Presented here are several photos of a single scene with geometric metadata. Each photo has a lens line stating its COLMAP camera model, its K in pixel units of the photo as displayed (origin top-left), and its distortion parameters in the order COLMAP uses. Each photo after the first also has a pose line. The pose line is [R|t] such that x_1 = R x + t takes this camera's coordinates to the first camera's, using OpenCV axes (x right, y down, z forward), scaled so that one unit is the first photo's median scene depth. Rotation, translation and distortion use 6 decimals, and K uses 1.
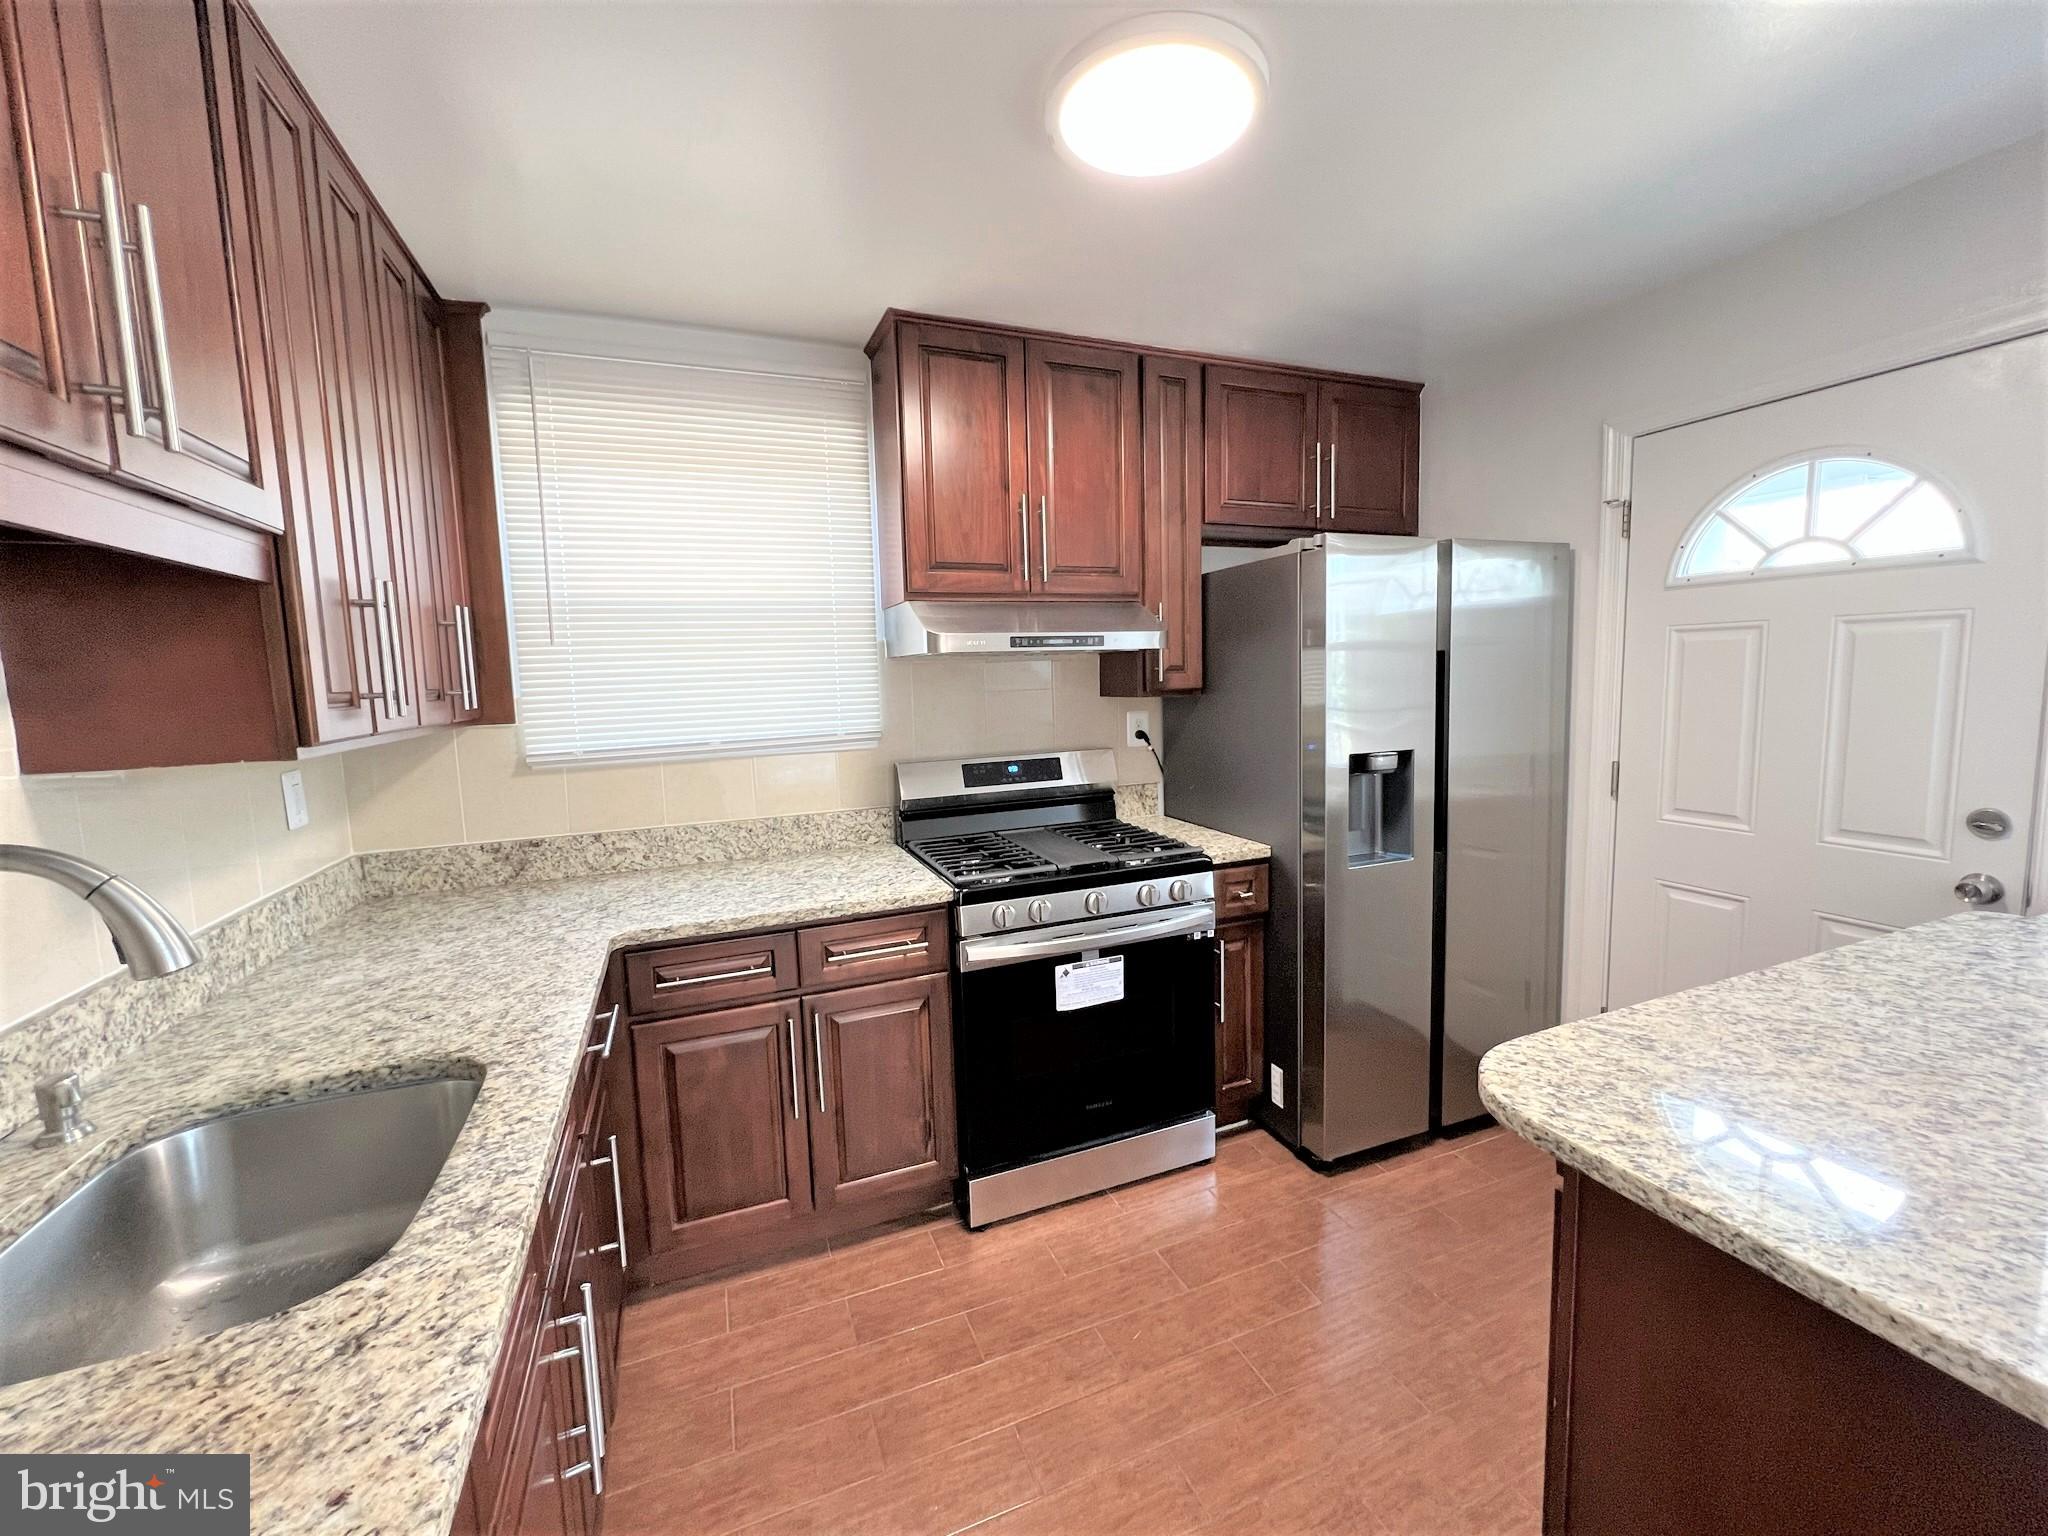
lens RADIAL K [[819.1, 0, 1019.9], [0, 819.1, 760.8], [0, 0, 1]] dist [-0.004849, 0.001407]
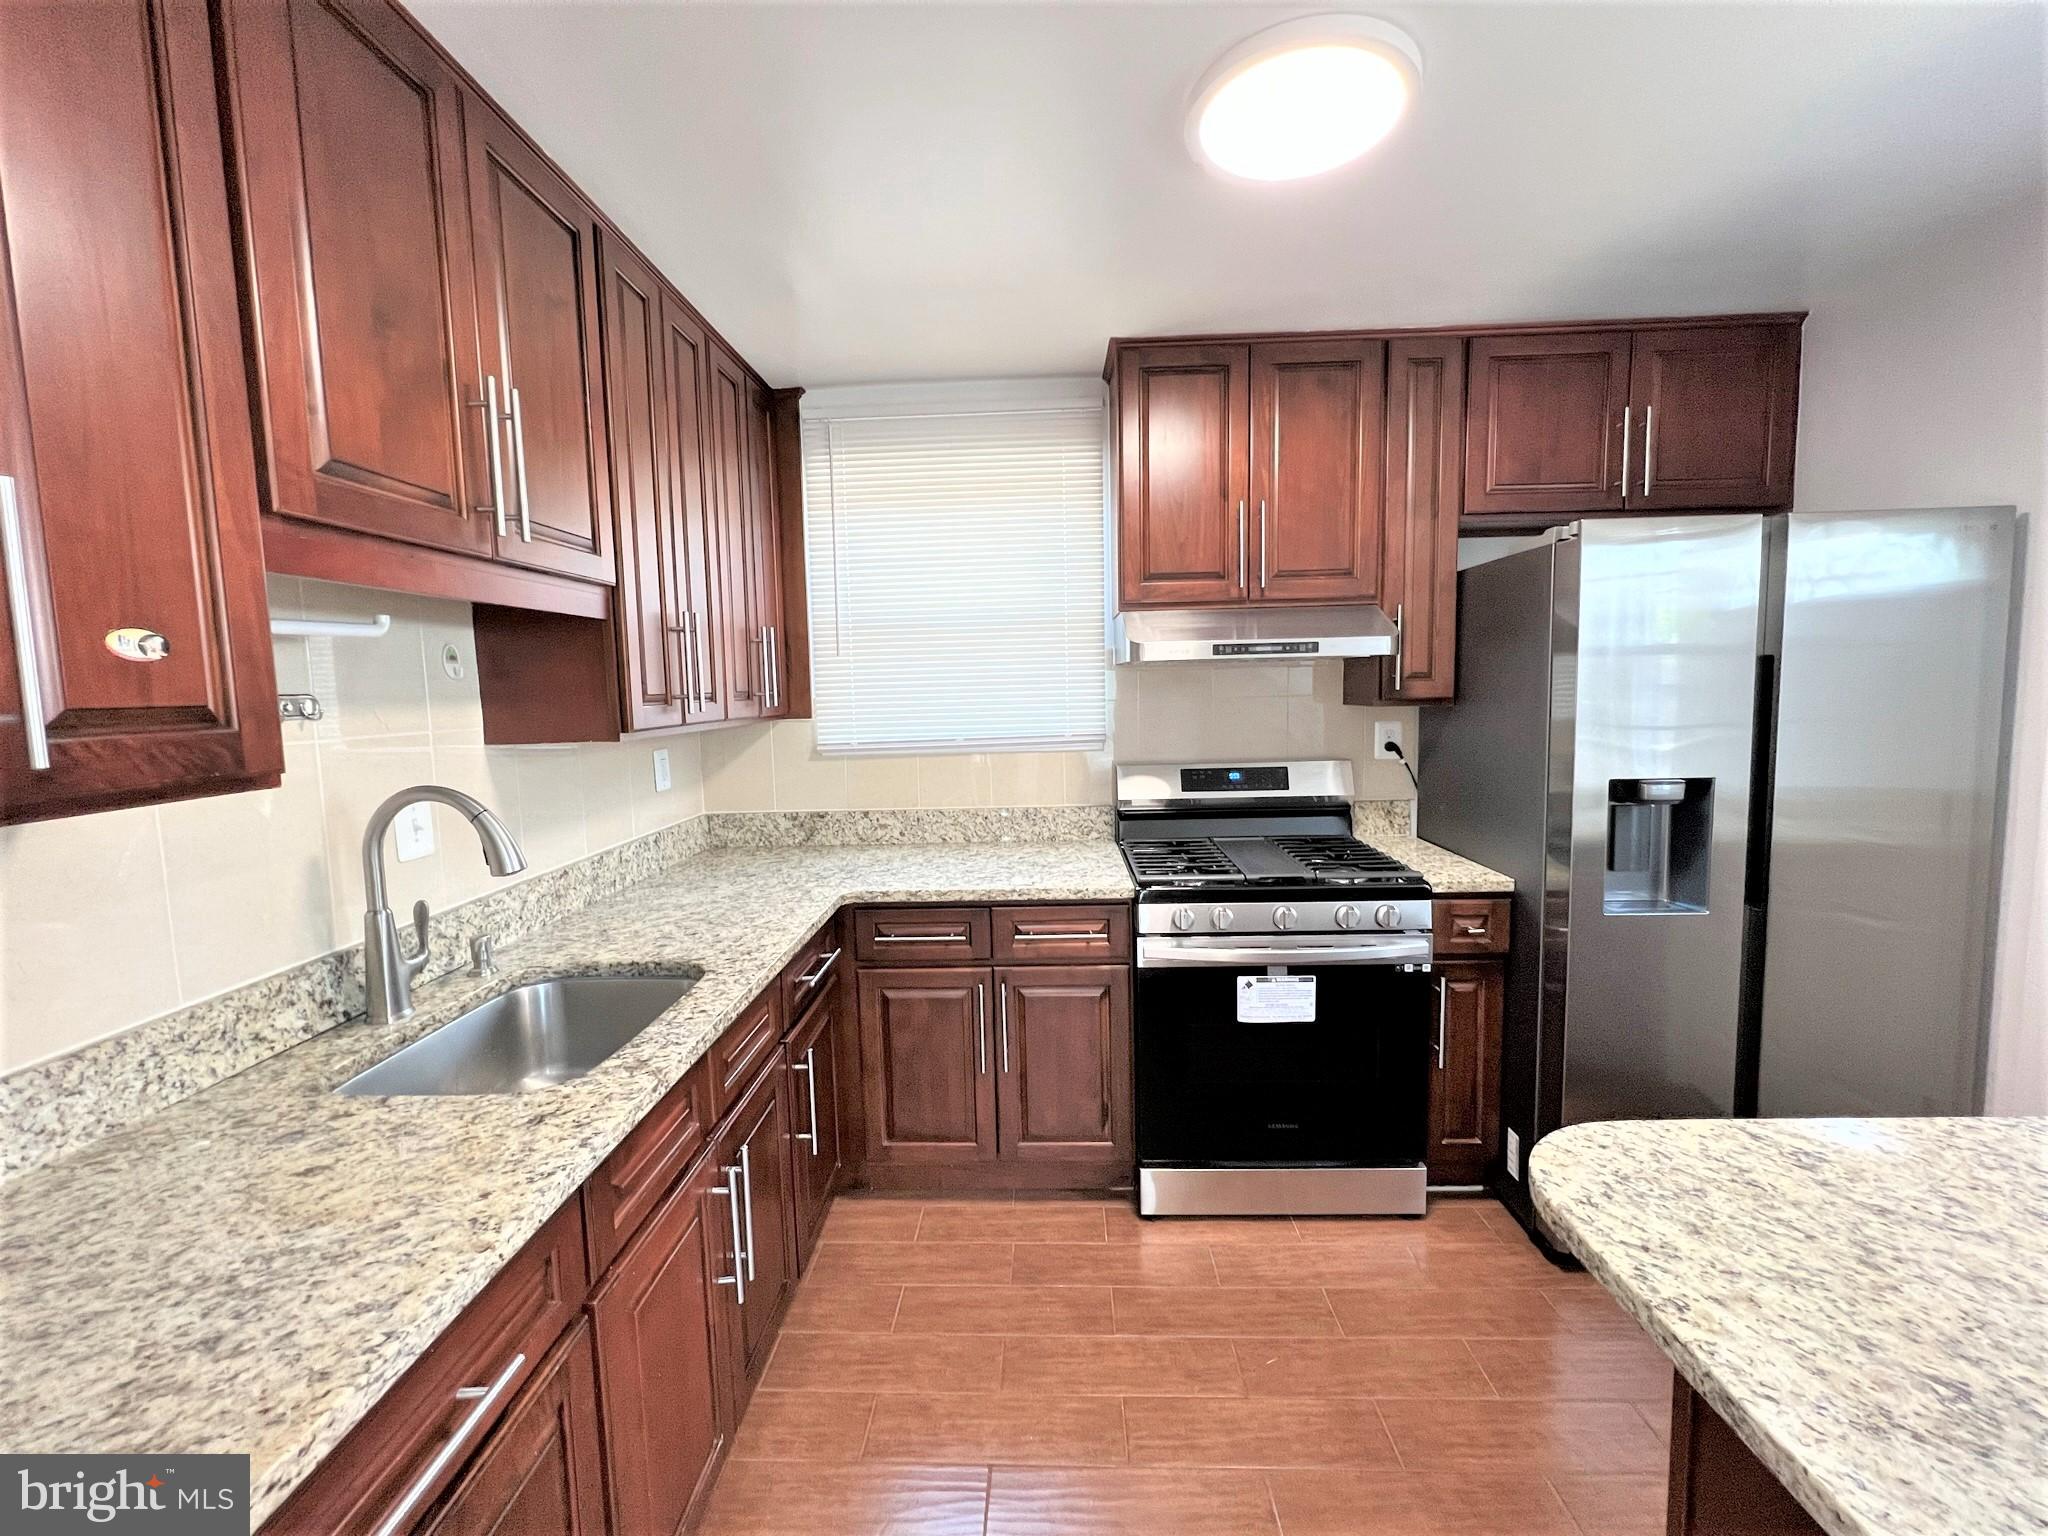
lens RADIAL K [[819.1, 0, 1019.9], [0, 819.1, 760.8], [0, 0, 1]] dist [-0.004849, 0.001407]
pose [[0.913226, 0.045414, -0.404914, 0.193193], [-0.045635, 0.998917, 0.009111, -0.007105], [0.404889, 0.010158, 0.914309, -0.018107]]
